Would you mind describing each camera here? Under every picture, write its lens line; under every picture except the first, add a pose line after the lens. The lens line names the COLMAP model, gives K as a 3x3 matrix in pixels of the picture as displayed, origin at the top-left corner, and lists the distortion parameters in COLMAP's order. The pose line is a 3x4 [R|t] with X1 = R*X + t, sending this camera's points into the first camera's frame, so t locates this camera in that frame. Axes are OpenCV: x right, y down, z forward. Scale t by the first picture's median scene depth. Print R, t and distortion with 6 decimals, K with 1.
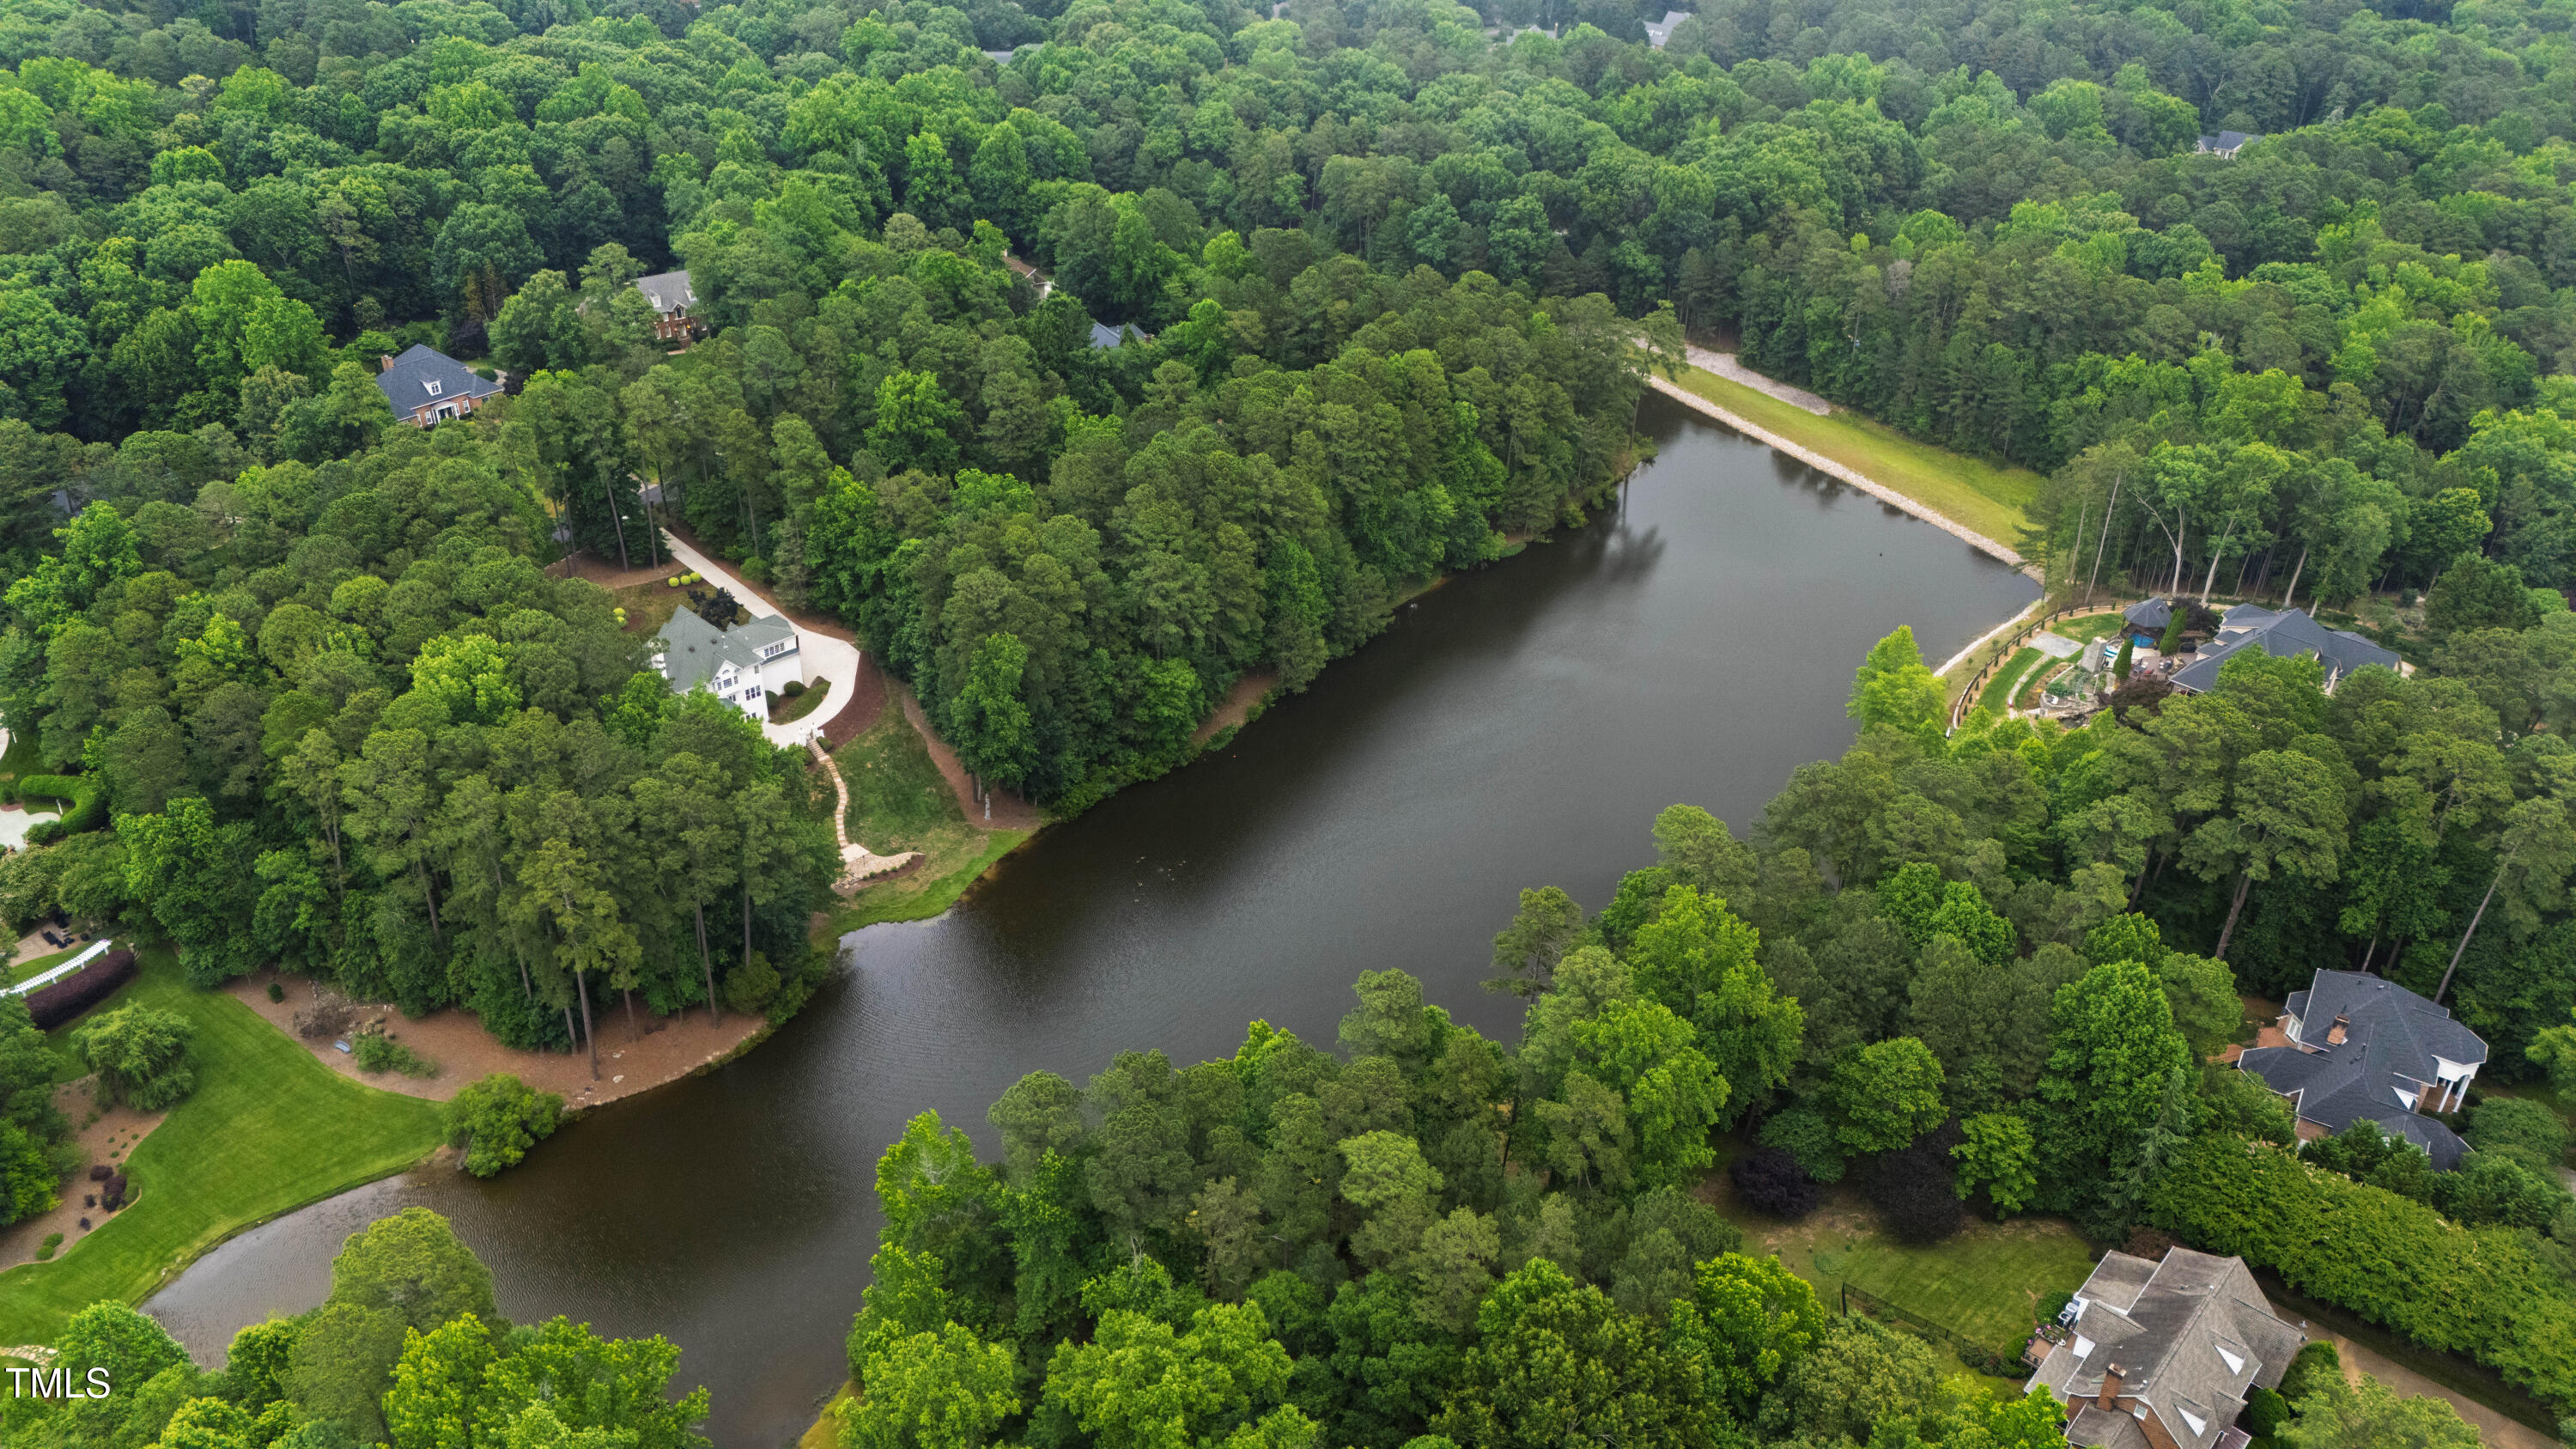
lens RADIAL K [[1872.0, 0, 1286.6], [0, 1872.0, 734.9], [0, 0, 1]] dist [0.133670, -0.192513]
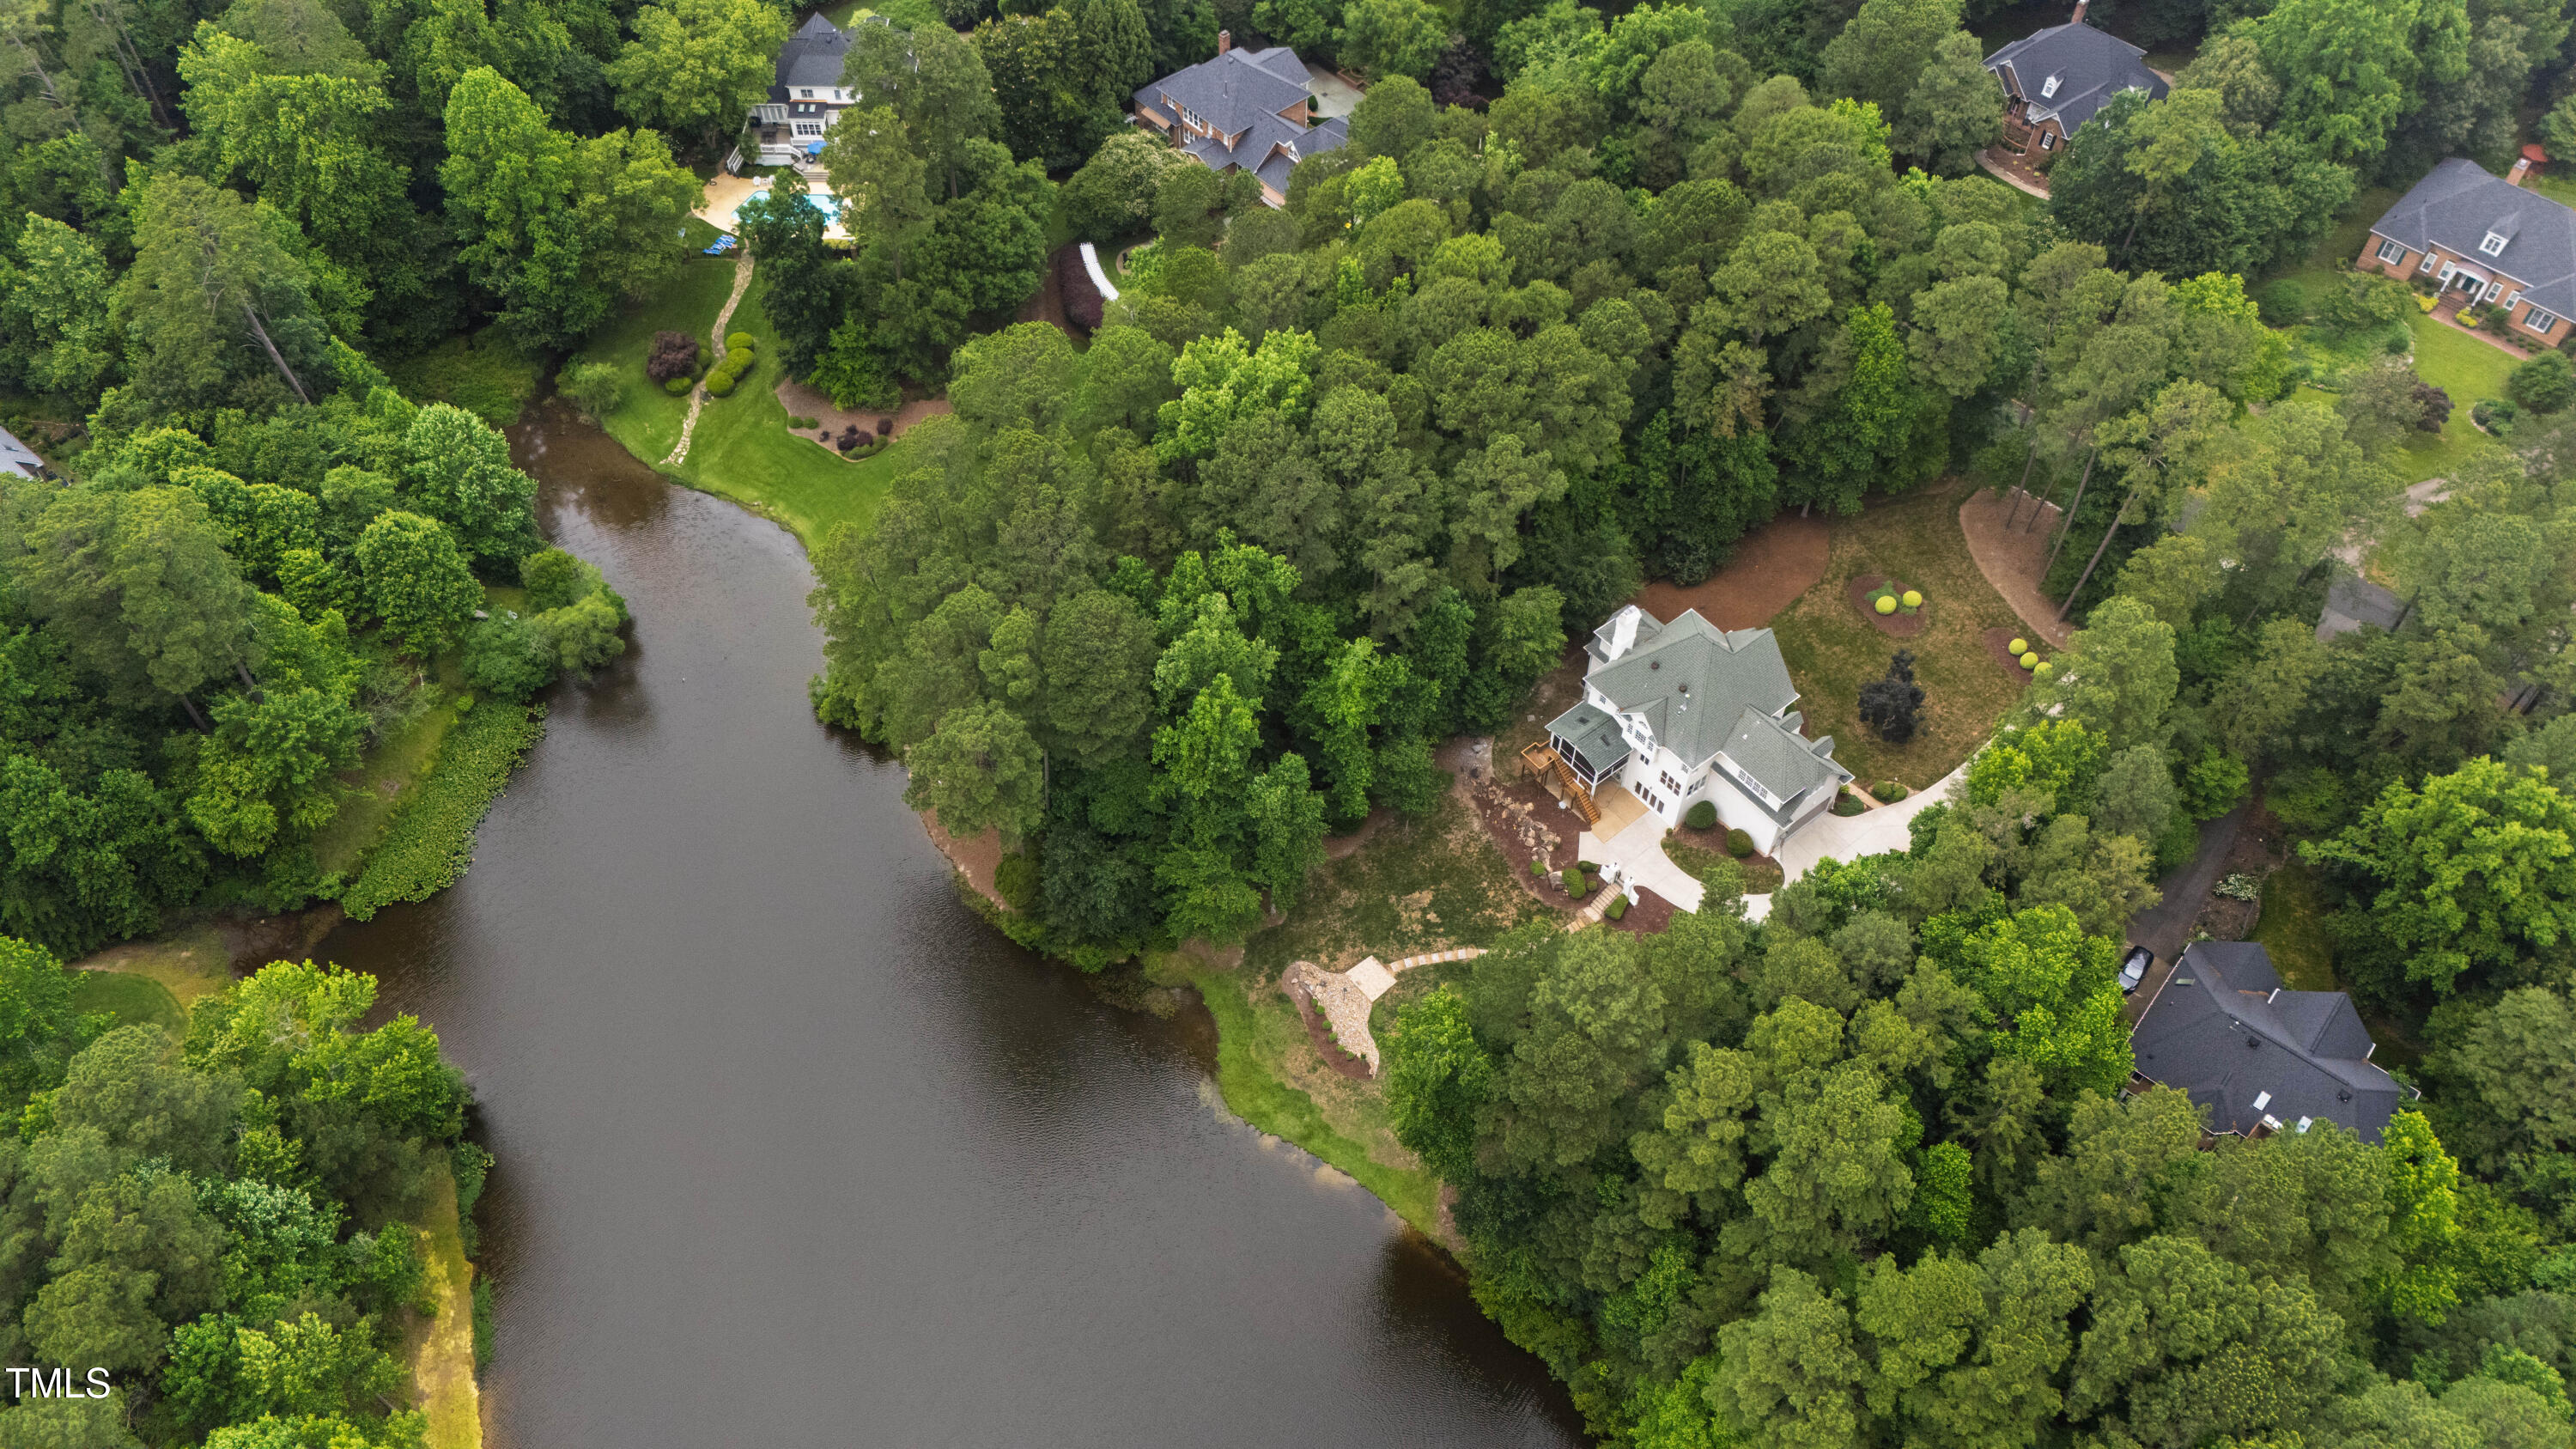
lens RADIAL K [[1872.0, 0, 1286.6], [0, 1872.0, 734.9], [0, 0, 1]] dist [0.133670, -0.192513]
pose [[-0.102520, 0.767273, -0.633074, 0.124699], [-0.528692, 0.497065, 0.688049, -0.407489], [0.842600, 0.405240, 0.354692, 0.669290]]
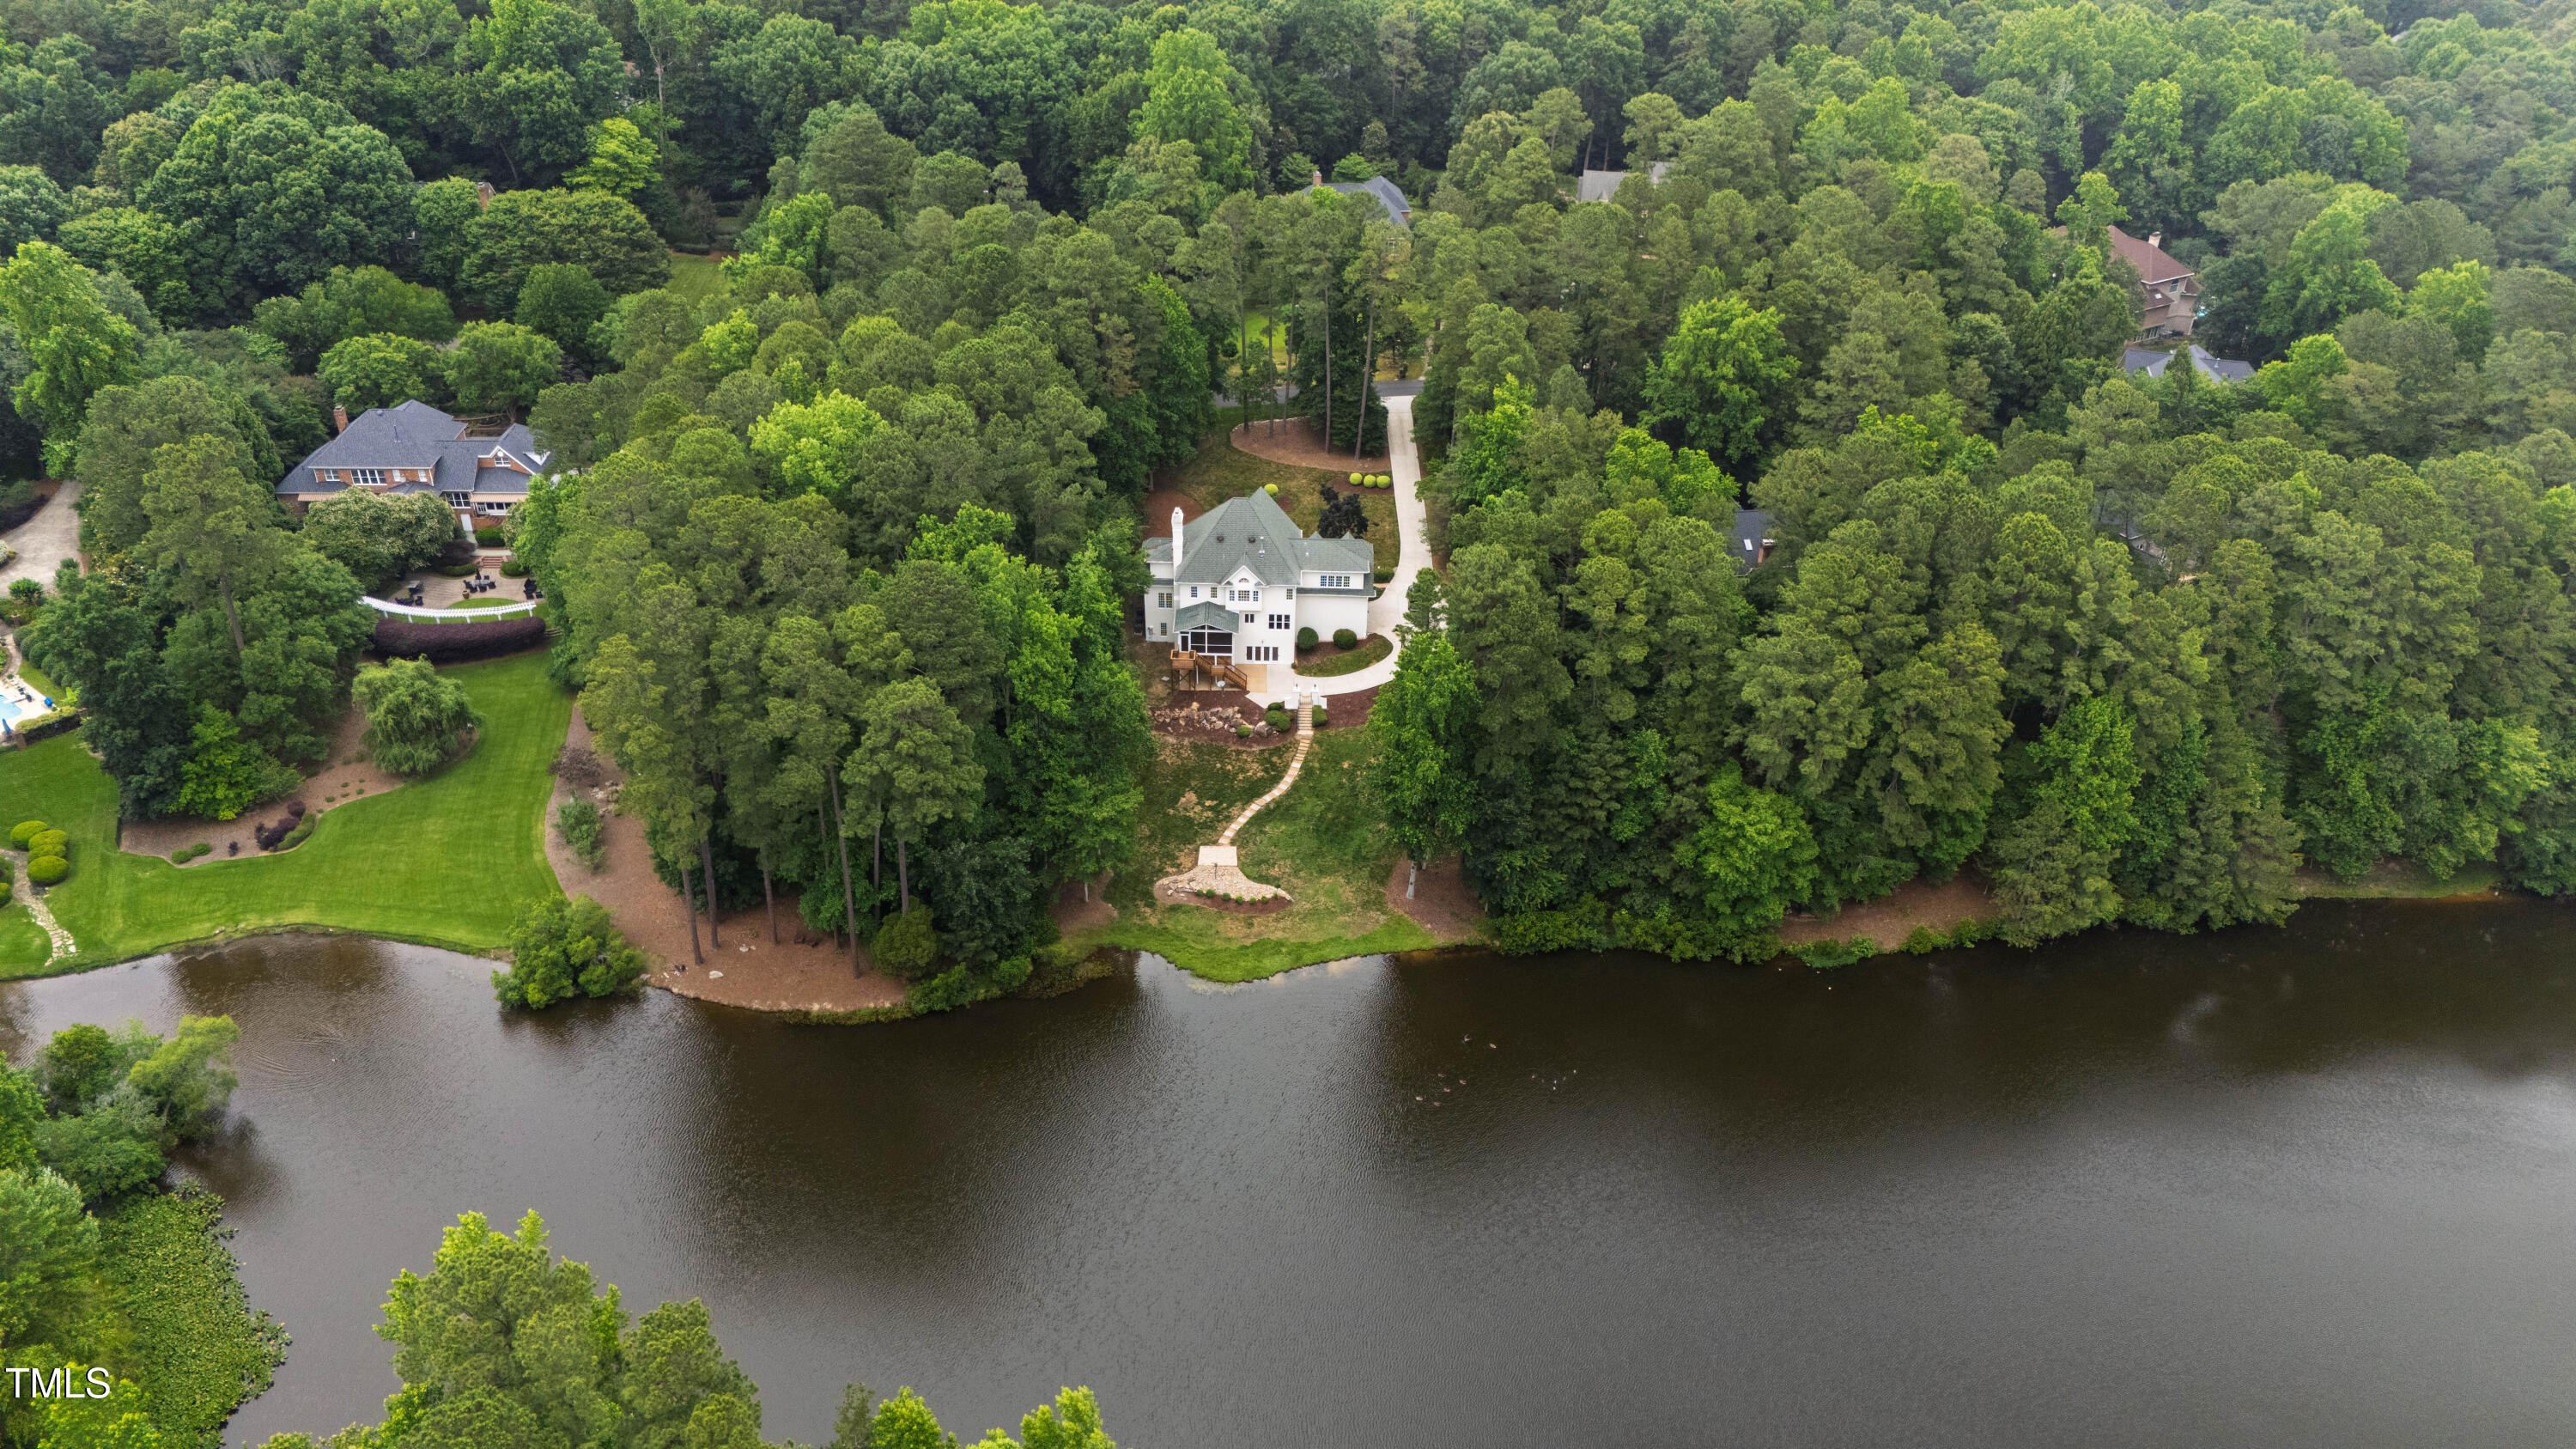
lens RADIAL K [[1872.0, 0, 1286.6], [0, 1872.0, 734.9], [0, 0, 1]] dist [0.133670, -0.192513]
pose [[0.704468, 0.373419, -0.603559, 0.198169], [-0.381255, 0.916389, 0.121968, -0.075073], [0.598640, 0.144188, 0.787934, 0.418378]]
